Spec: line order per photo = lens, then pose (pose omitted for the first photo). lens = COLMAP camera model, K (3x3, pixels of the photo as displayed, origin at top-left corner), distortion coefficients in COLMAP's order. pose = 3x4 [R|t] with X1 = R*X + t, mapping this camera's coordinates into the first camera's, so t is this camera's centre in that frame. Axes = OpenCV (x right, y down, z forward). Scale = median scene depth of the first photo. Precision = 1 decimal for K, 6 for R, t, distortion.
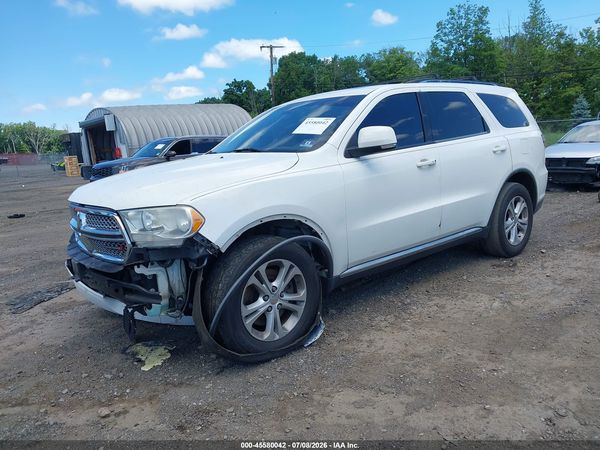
lens RADIAL K [[469.2, 0, 299.9], [0, 469.2, 224.8], [0, 0, 1]] dist [0.040026, -0.043760]
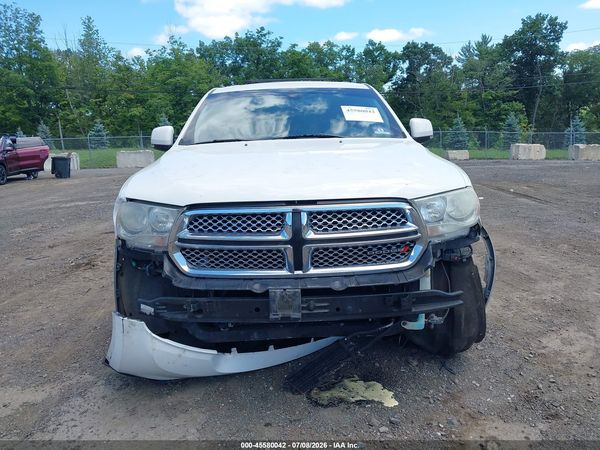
lens RADIAL K [[469.2, 0, 302.6], [0, 469.2, 220.6], [0, 0, 1]] dist [0.040026, -0.043760]
pose [[0.638892, -0.091334, 0.763855, -0.208414], [0.122232, 0.992366, 0.016421, -0.005665], [-0.759524, 0.082877, 0.645179, 0.122136]]
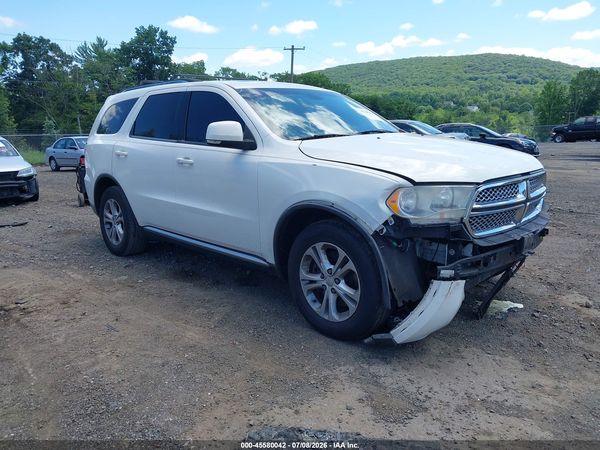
lens RADIAL K [[469.2, 0, 301.0], [0, 469.2, 221.0], [0, 0, 1]] dist [0.040026, -0.043760]
pose [[-0.074084, -0.126581, 0.989186, -0.272290], [0.203723, 0.969073, 0.139264, -0.027719], [-0.976222, 0.211837, -0.046005, 0.260150]]
